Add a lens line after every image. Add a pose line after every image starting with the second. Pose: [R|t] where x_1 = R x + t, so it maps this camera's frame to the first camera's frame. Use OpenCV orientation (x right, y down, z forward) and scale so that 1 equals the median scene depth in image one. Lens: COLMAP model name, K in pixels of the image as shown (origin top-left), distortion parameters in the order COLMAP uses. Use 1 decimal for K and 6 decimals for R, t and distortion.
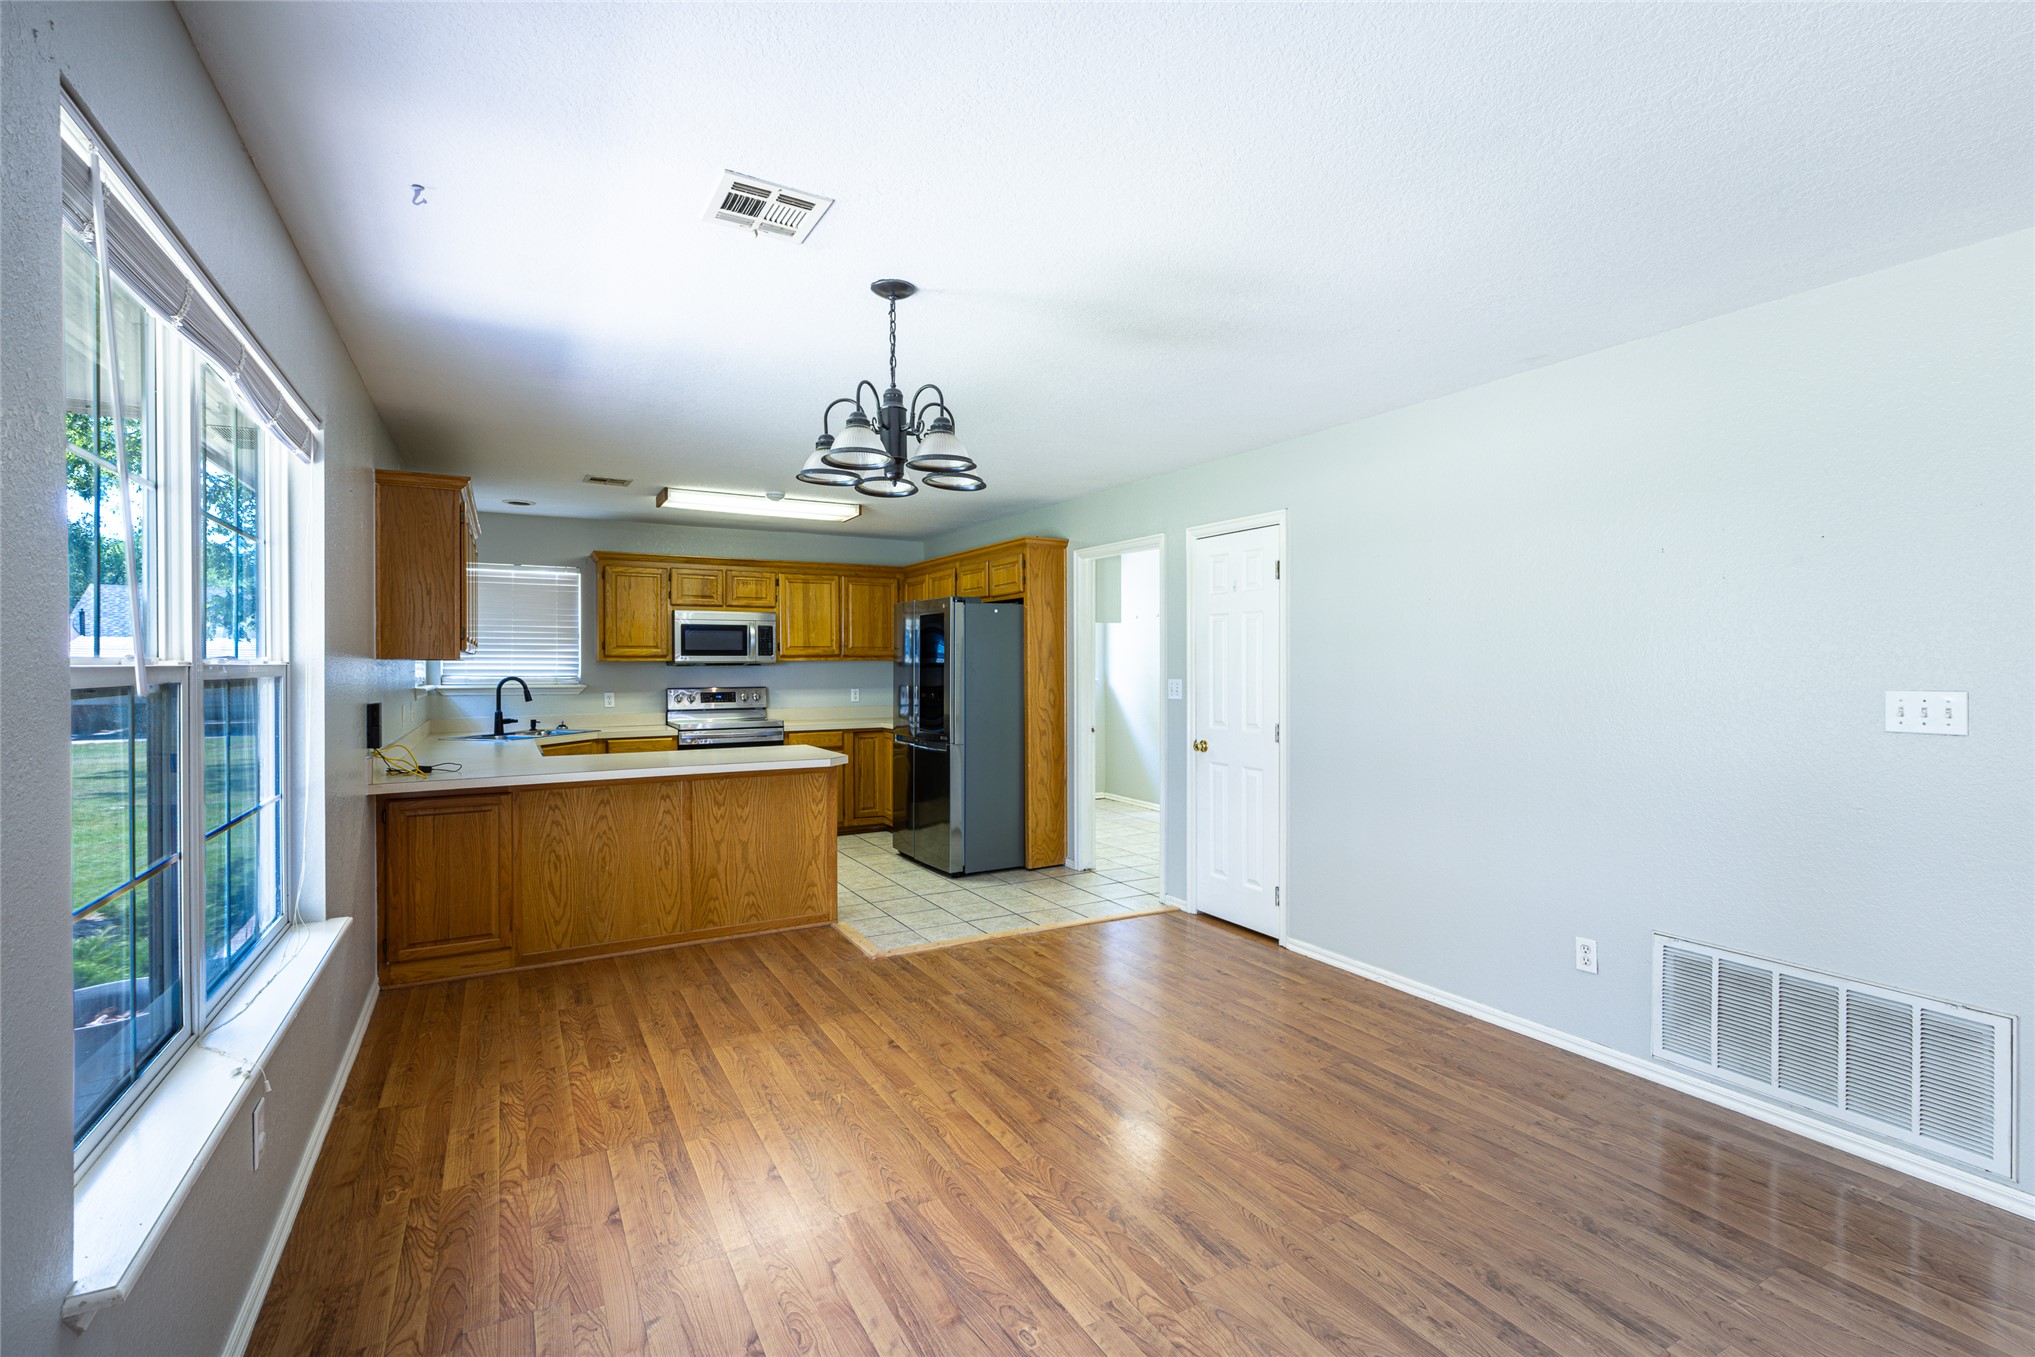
lens RADIAL K [[908.6, 0, 1014.0], [0, 908.6, 674.3], [0, 0, 1]] dist [0.005619, -0.000863]
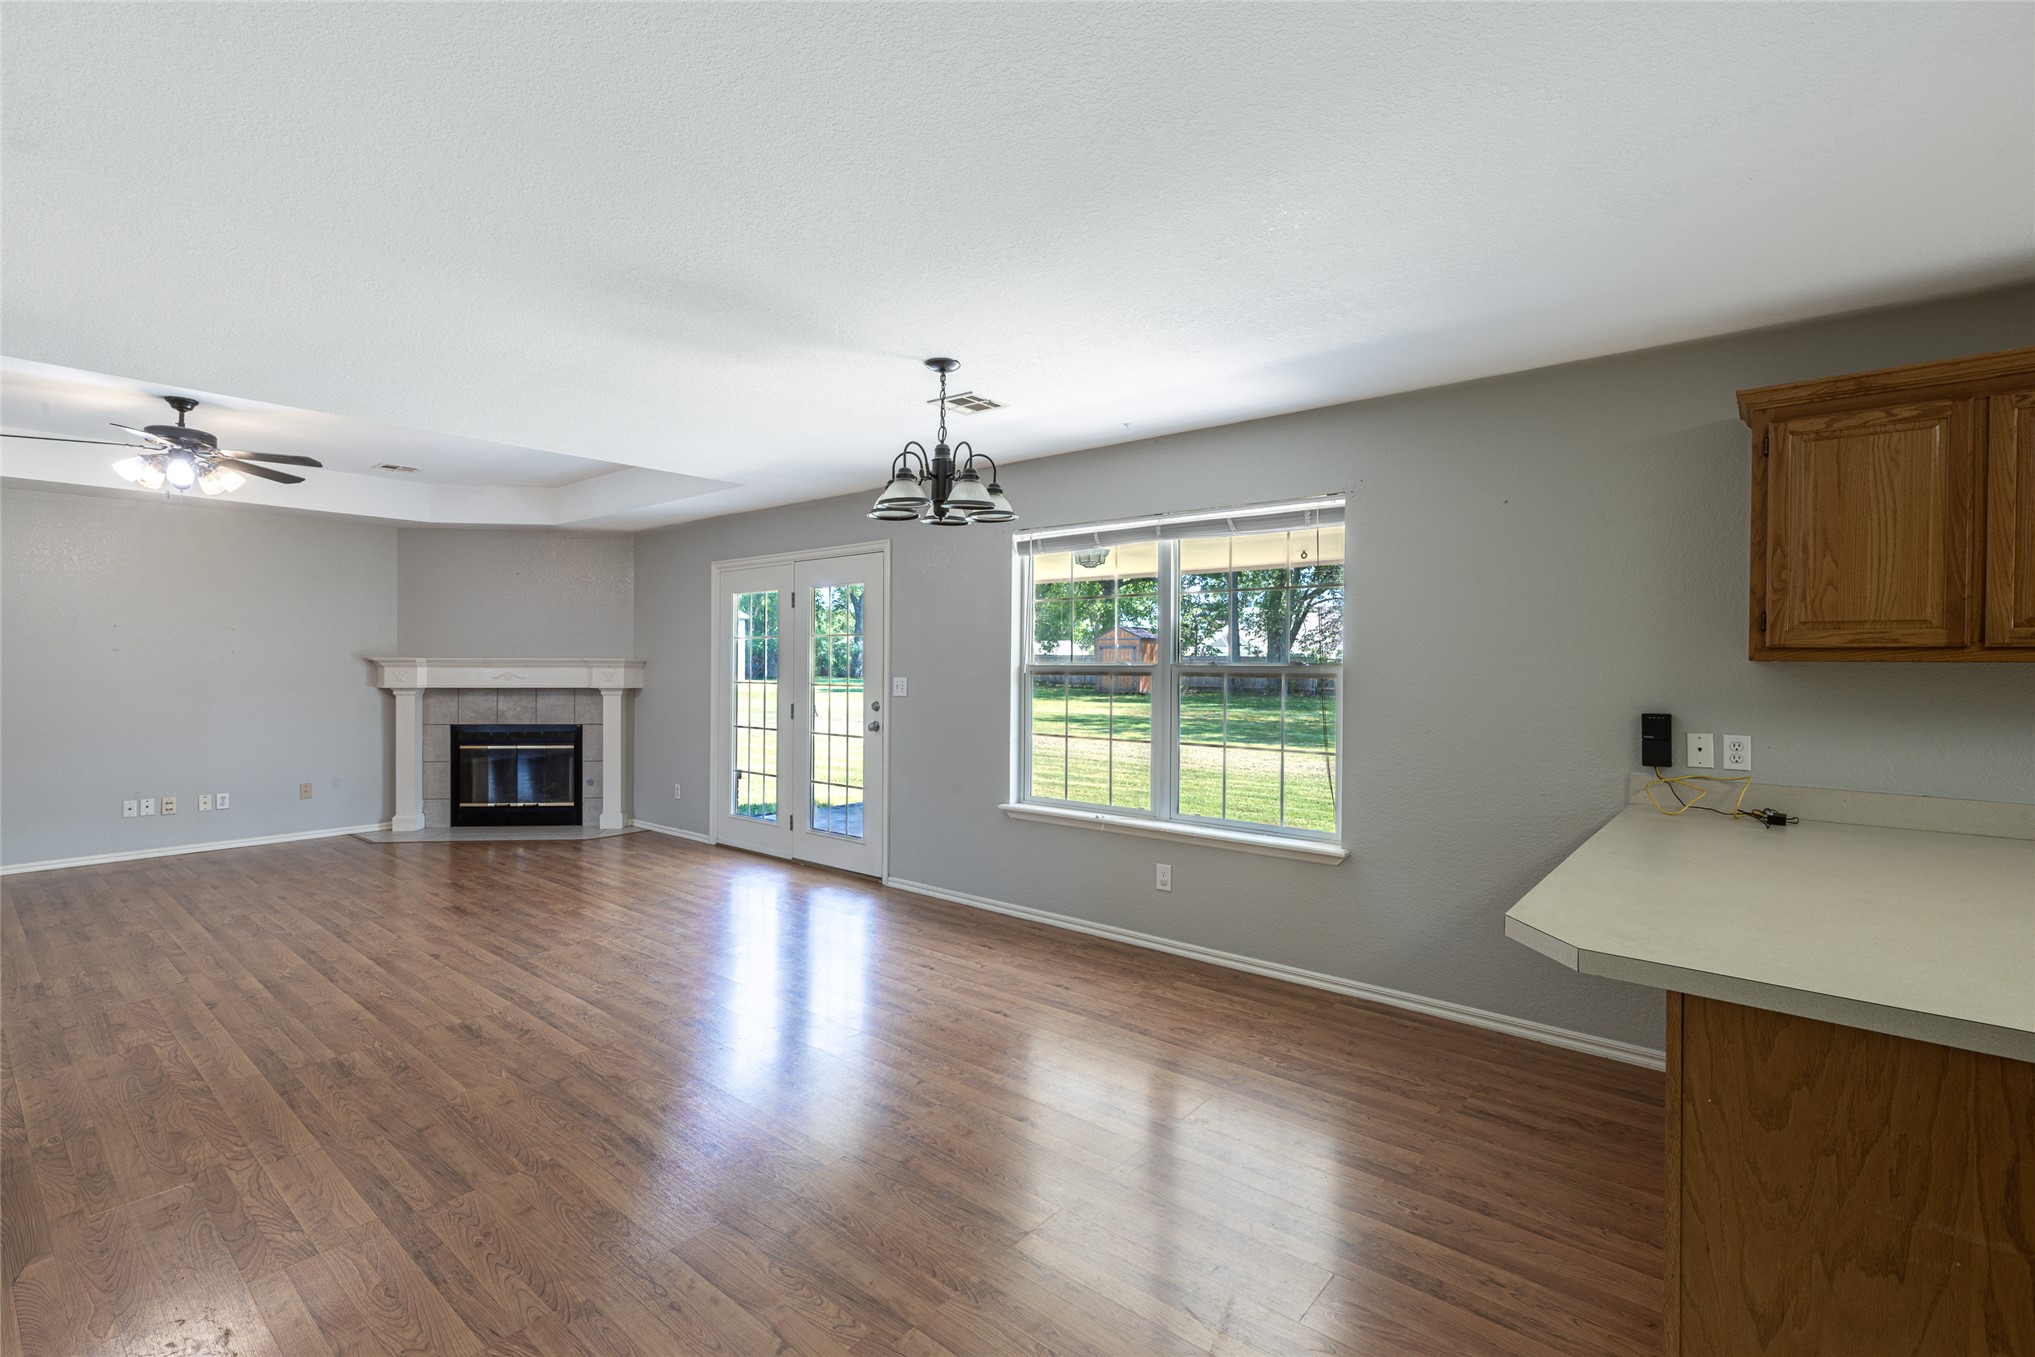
lens RADIAL K [[908.6, 0, 1019.7], [0, 908.6, 671.7], [0, 0, 1]] dist [0.005619, -0.000863]
pose [[-0.934462, -0.000956, -0.356061, 0.092370], [-0.008396, 0.999778, 0.019349, -0.011231], [0.355964, 0.021071, -0.934262, 0.957529]]
